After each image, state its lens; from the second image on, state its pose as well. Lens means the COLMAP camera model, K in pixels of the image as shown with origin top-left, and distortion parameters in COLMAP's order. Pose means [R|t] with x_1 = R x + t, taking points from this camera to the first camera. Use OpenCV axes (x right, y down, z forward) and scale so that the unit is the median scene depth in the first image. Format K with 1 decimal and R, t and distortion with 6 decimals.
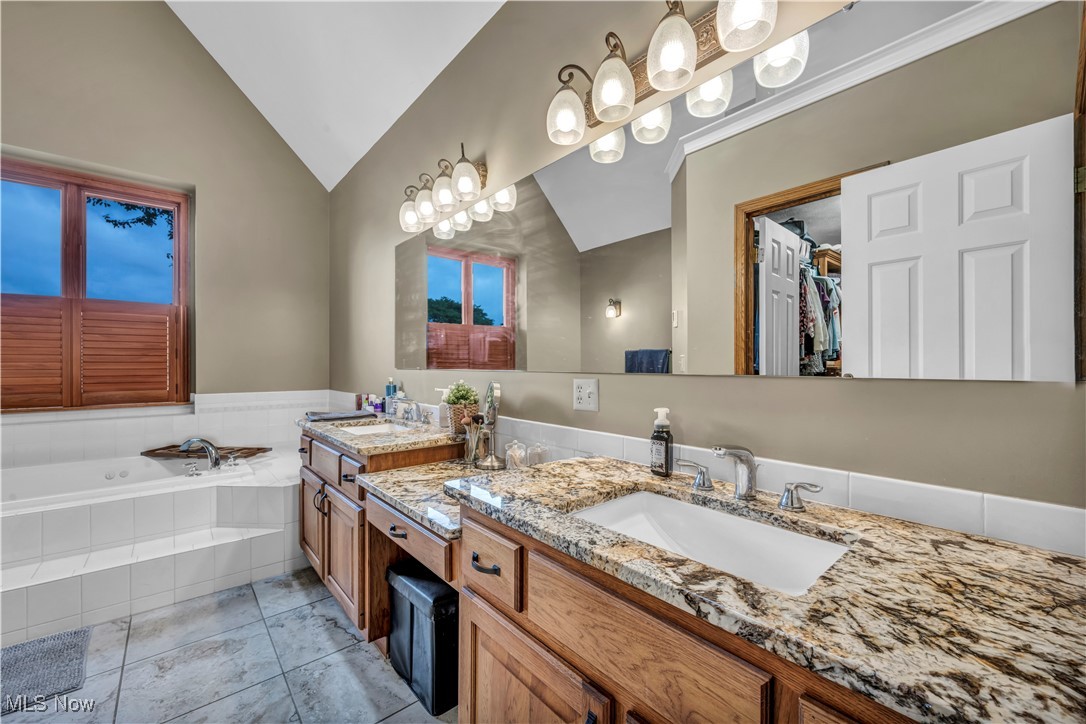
lens RADIAL K [[435.0, 0, 543.2], [0, 435.0, 365.0], [0, 0, 1]] dist [-0.000297, -0.000143]
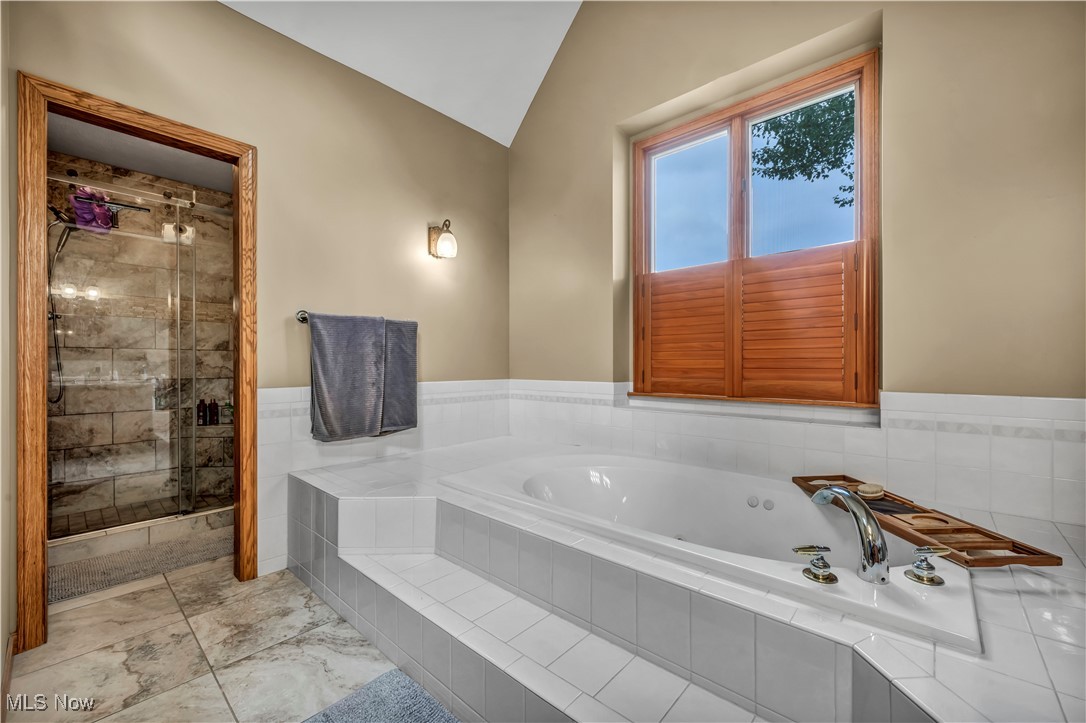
lens RADIAL K [[435.0, 0, 542.2], [0, 435.0, 361.4], [0, 0, 1]] dist [-0.000297, -0.000143]
pose [[0.118142, 0.000724, -0.992996, -0.321513], [0.004911, 0.999987, 0.001313, 0.027136], [0.992985, -0.005032, 0.118137, 0.537732]]
